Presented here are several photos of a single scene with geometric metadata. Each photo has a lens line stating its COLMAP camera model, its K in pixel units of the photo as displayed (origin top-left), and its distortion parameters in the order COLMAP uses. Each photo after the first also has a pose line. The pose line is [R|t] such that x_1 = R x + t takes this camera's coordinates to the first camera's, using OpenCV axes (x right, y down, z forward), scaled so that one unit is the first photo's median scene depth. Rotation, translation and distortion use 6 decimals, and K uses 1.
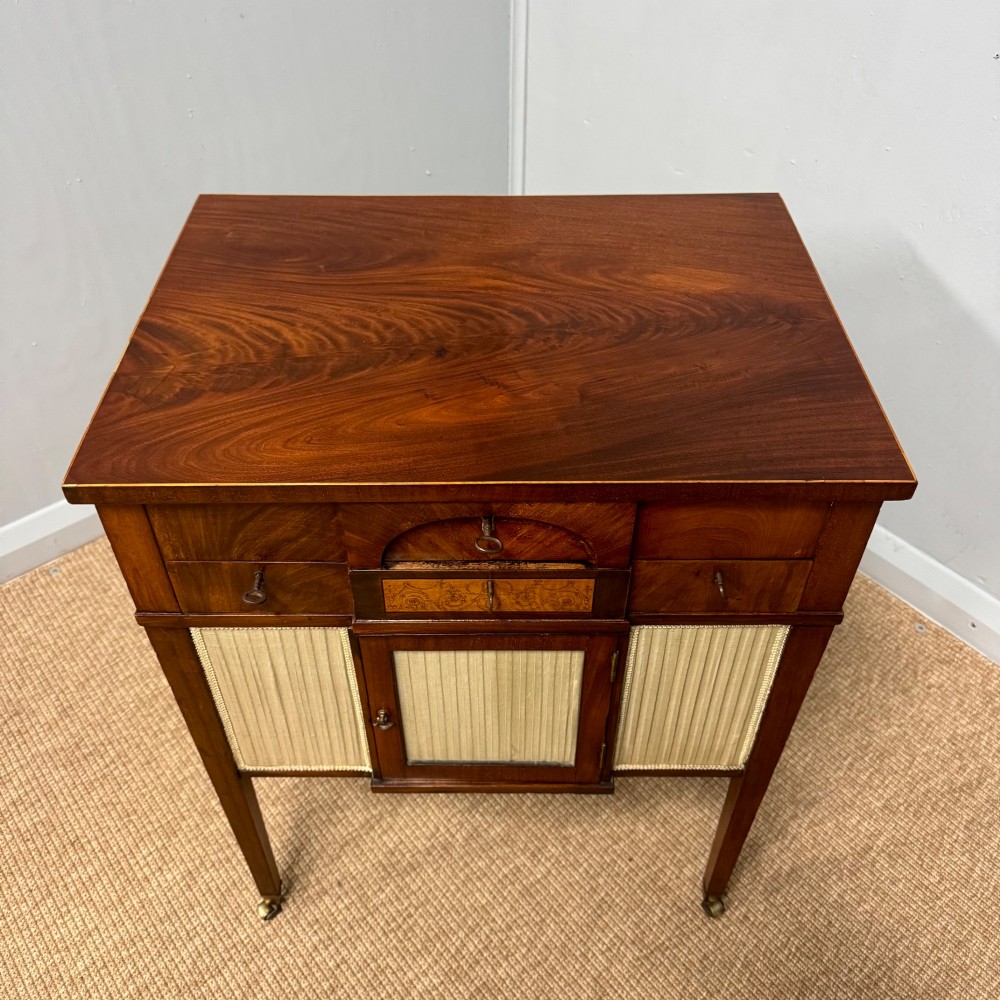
lens RADIAL K [[945.1, 0, 500.0], [0, 945.1, 500.0], [0, 0, 1]] dist [0.136038, -0.276095]
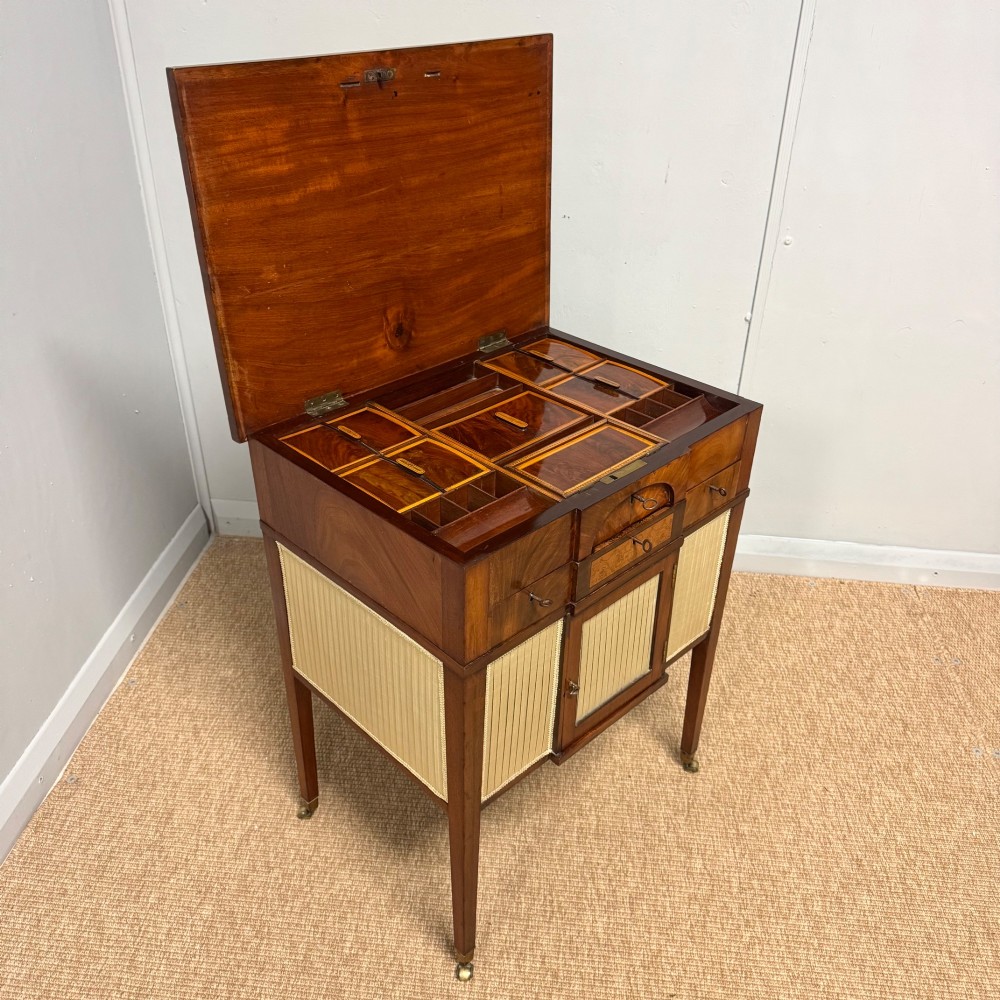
lens RADIAL K [[945.1, 0, 500.0], [0, 945.1, 500.0], [0, 0, 1]] dist [0.136038, -0.276095]
pose [[0.713995, -0.358360, 0.601489, -0.703486], [0.472074, 0.880840, -0.035580, -0.013723], [-0.517066, 0.309352, 0.798088, -0.121743]]
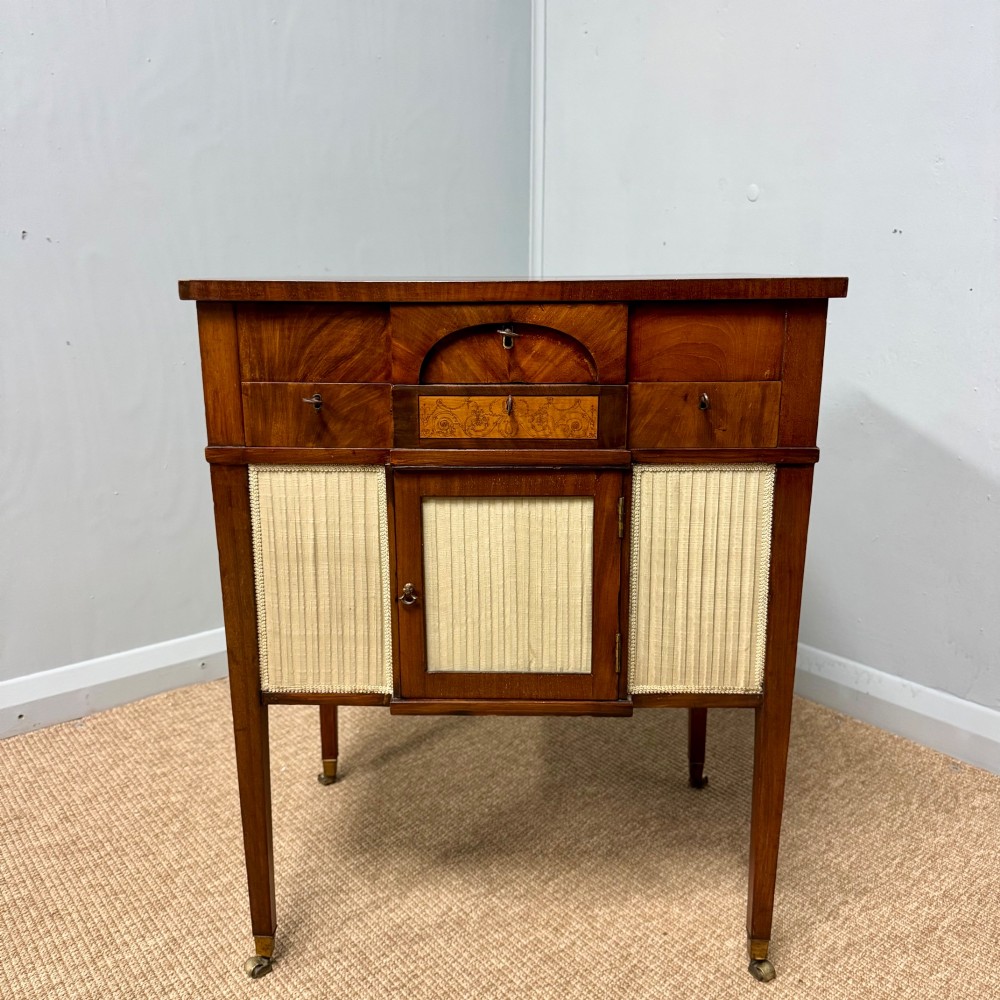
lens RADIAL K [[944.5, 0, 494.8], [0, 944.5, 500.0], [0, 0, 1]] dist [0.102430, -0.162378]
pose [[0.999594, 0.000643, -0.028471, 0.002999], [-0.014747, 0.866933, -0.498207, 0.490141], [0.024362, 0.498425, 0.866591, 0.022537]]
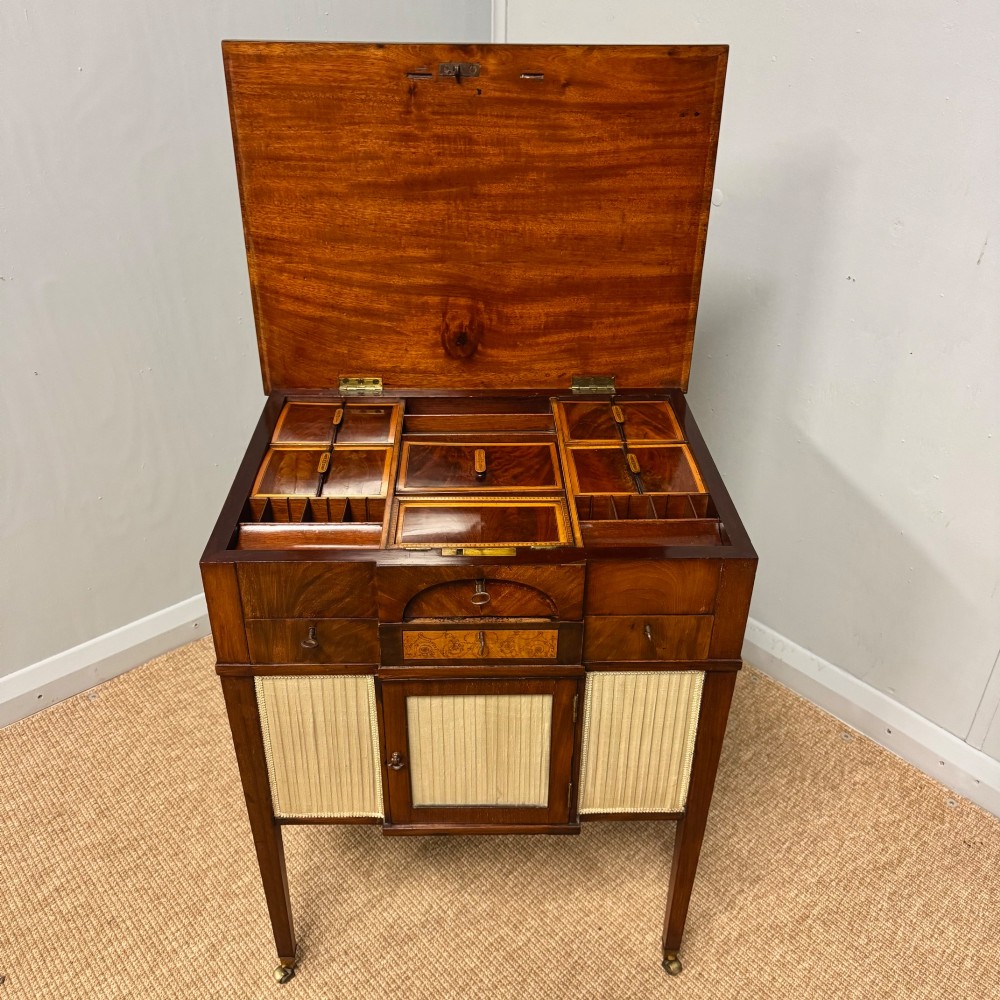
lens RADIAL K [[943.8, 0, 497.5], [0, 943.8, 500.4], [0, 0, 1]] dist [0.128520, -0.226695]
pose [[0.999736, -0.003687, 0.022692, -0.011037], [0.008272, 0.978645, -0.205393, 0.112466], [-0.021450, 0.205527, 0.978416, -0.234955]]
